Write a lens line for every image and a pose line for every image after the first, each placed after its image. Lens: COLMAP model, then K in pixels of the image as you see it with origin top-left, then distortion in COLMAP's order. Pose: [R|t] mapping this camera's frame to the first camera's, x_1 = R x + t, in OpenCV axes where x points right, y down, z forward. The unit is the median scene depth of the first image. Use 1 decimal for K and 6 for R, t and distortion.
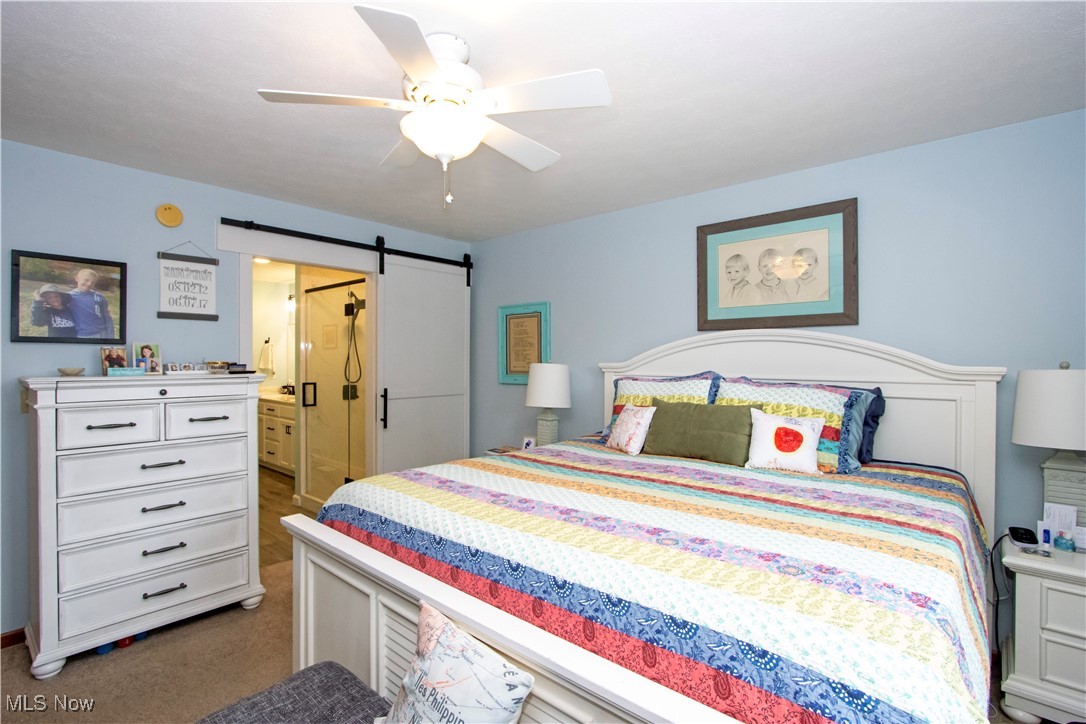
lens RADIAL K [[507.3, 0, 537.0], [0, 507.3, 360.0], [0, 0, 1]] dist [-0.015078, 0.000223]
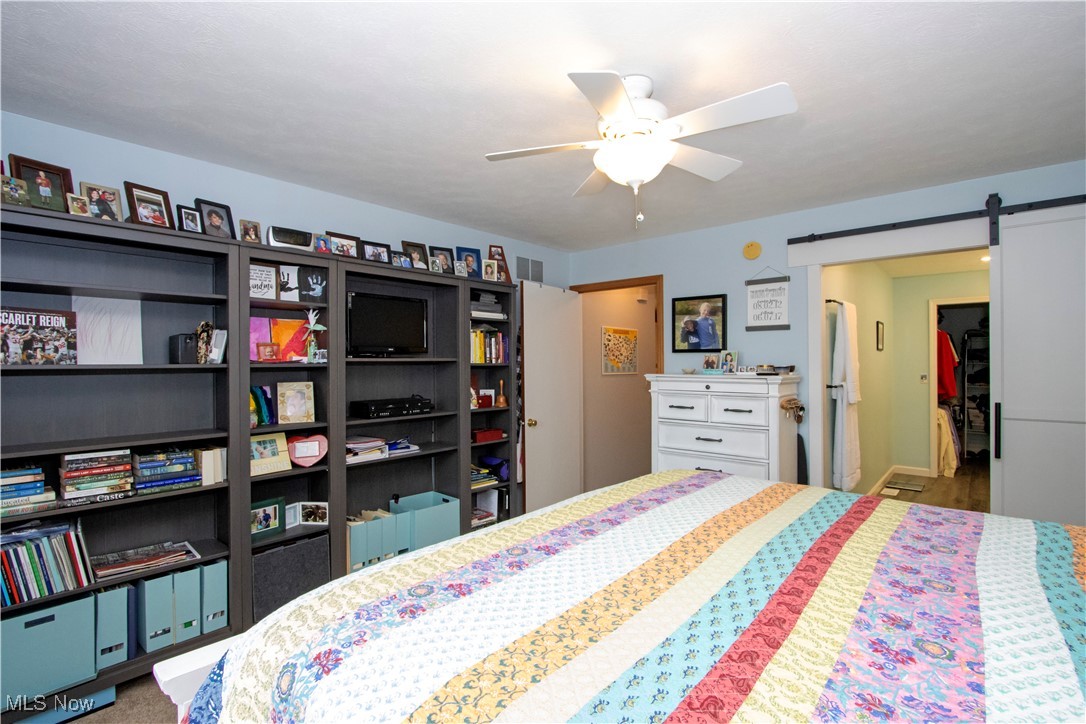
lens RADIAL K [[507.3, 0, 542.1], [0, 507.3, 361.0], [0, 0, 1]] dist [-0.015078, 0.000223]
pose [[-0.012981, -0.005367, -0.999901, 0.618211], [0.000140, 0.999986, -0.005369, 0.000020], [0.999916, -0.000210, -0.012980, 0.533589]]
